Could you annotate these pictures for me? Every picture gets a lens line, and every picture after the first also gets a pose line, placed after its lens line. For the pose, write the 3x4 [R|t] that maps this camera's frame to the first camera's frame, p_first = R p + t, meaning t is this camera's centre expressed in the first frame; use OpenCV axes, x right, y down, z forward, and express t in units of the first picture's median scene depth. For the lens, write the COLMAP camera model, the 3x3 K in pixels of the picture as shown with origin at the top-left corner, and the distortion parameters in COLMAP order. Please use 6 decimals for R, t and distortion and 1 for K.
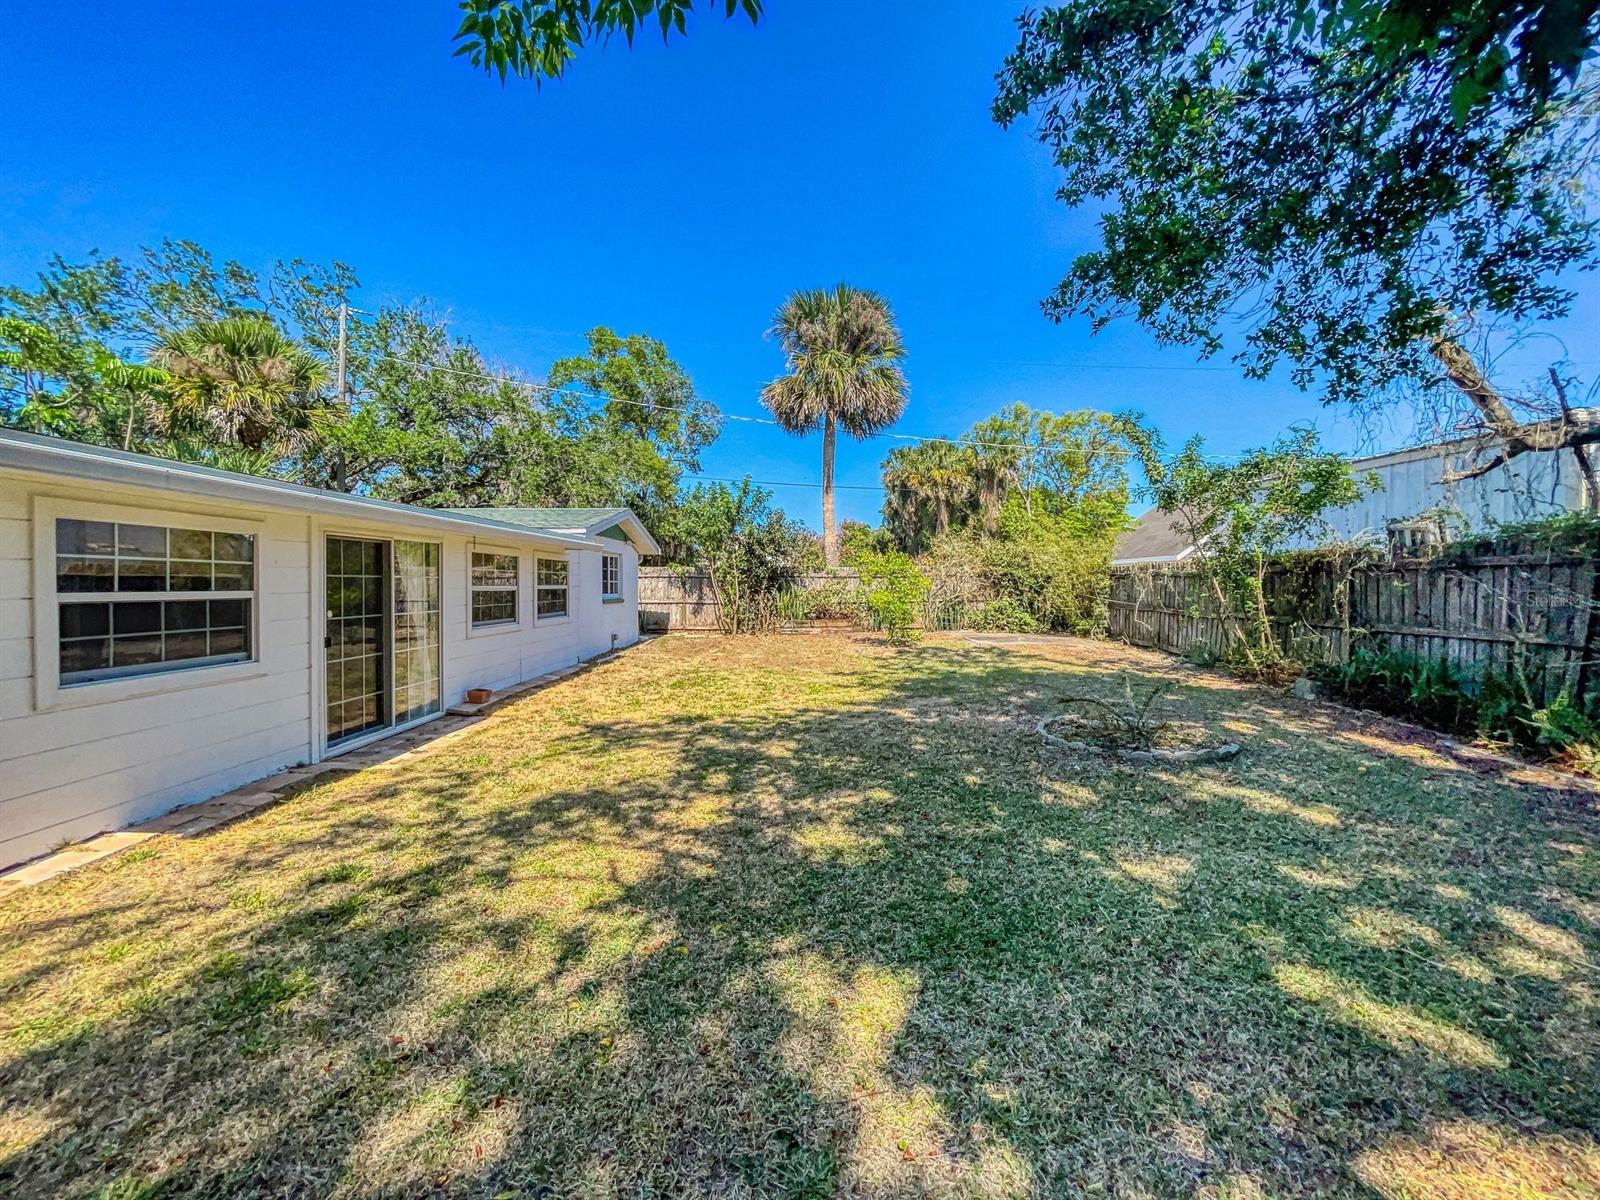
lens RADIAL K [[649.6, 0, 793.0], [0, 649.6, 586.2], [0, 0, 1]] dist [-0.002273, 0.000297]
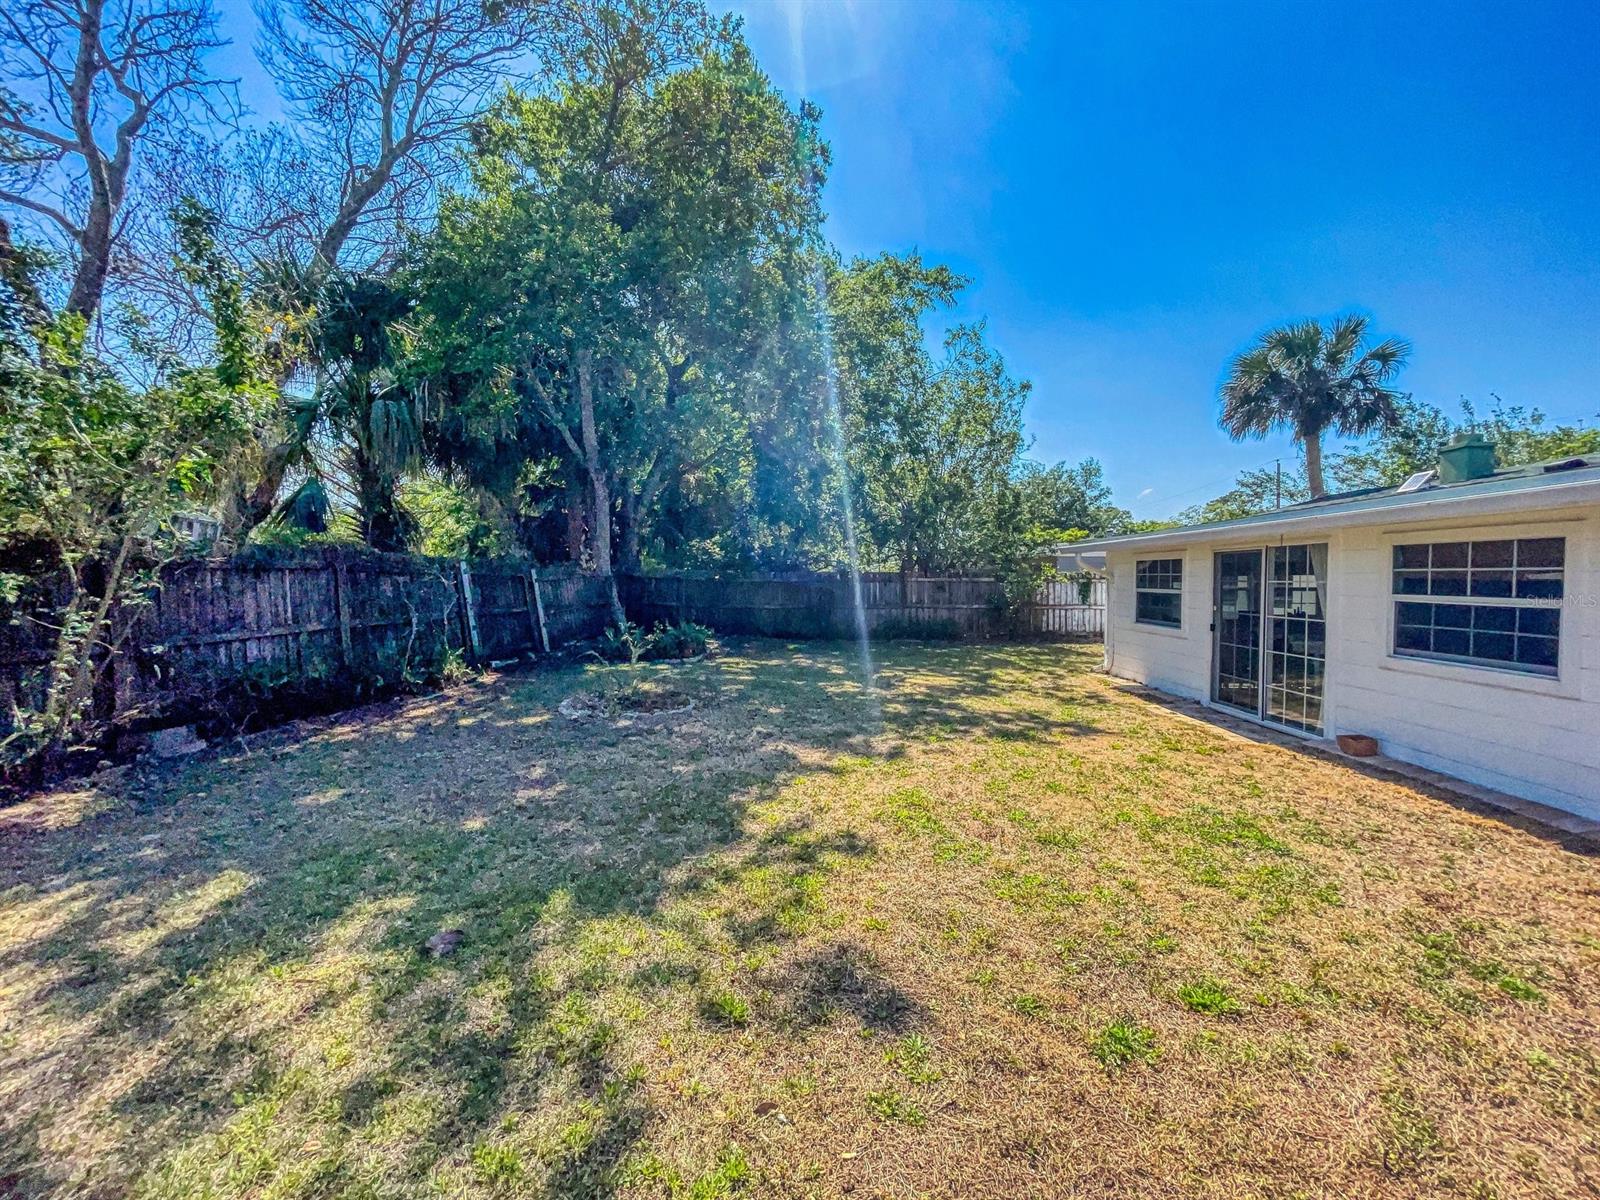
lens RADIAL K [[652.0, 0, 805.4], [0, 652.0, 596.6], [0, 0, 1]] dist [-0.010274, -0.000079]
pose [[-0.999690, -0.001997, -0.024802, 0.095183], [-0.002838, 0.999422, 0.033889, -0.012323], [0.024720, 0.033949, -0.999118, 1.086489]]
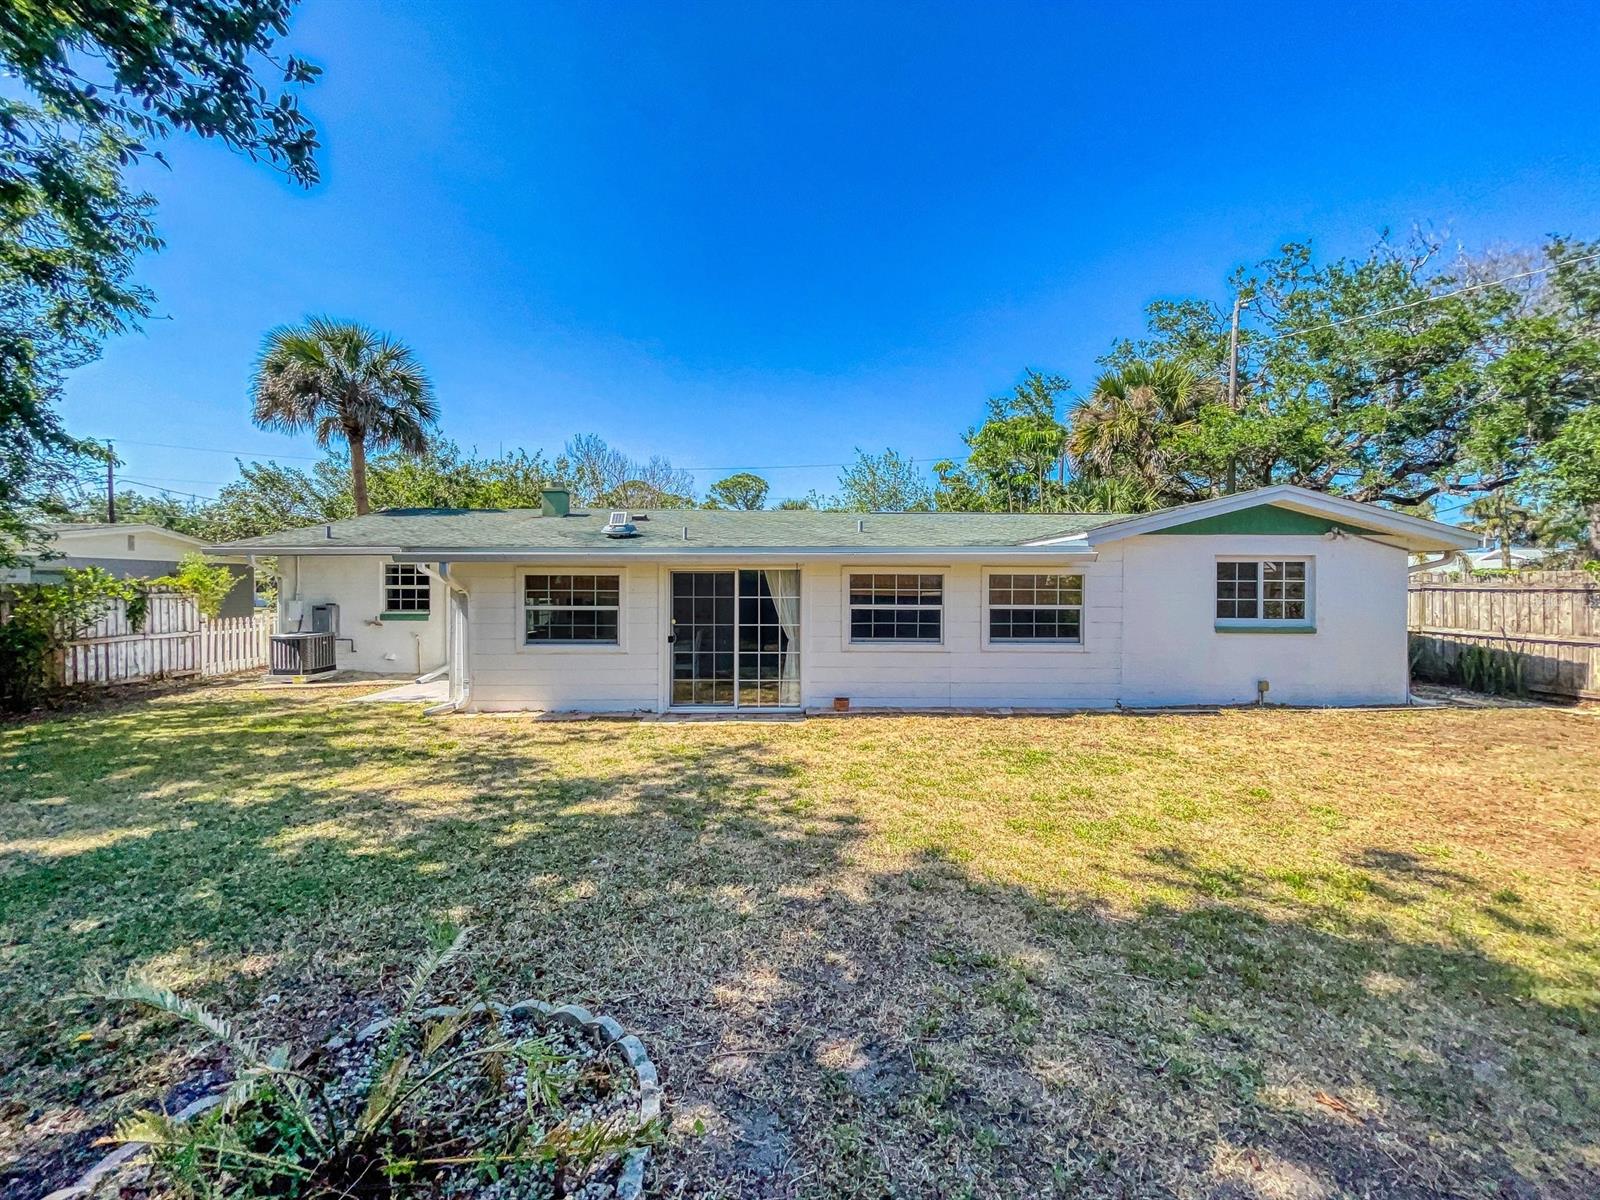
lens RADIAL K [[645.5, 0, 805.0], [0, 645.5, 599.7], [0, 0, 1]] dist [-0.001802, -0.000213]
pose [[0.039814, 0.021315, -0.998980, 0.388971], [-0.005725, 0.999761, 0.021104, -0.020507], [0.999191, 0.004879, 0.039927, 0.572134]]
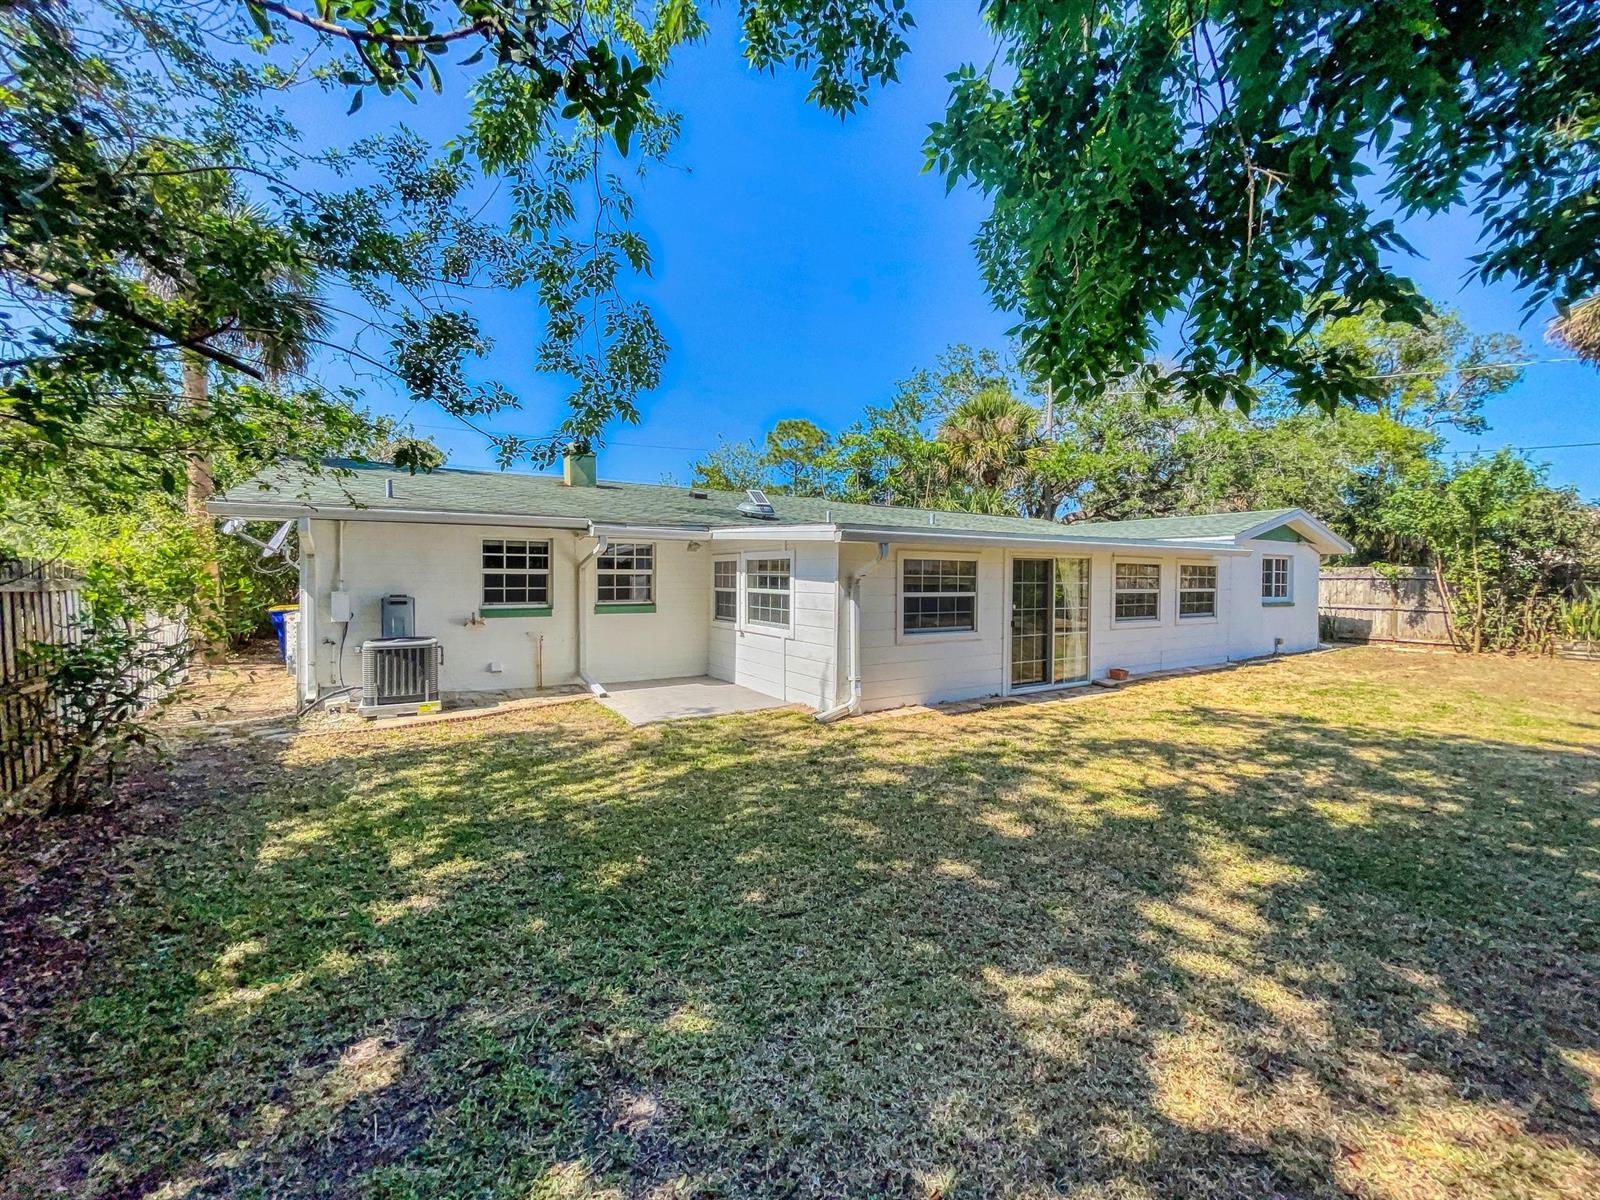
lens RADIAL K [[645.5, 0, 805.0], [0, 645.5, 599.7], [0, 0, 1]] dist [-0.001802, -0.000213]
pose [[0.553467, 0.030579, -0.832310, 0.152325], [-0.008927, 0.999486, 0.030785, -0.008707], [0.832824, -0.009609, 0.553455, -0.147289]]
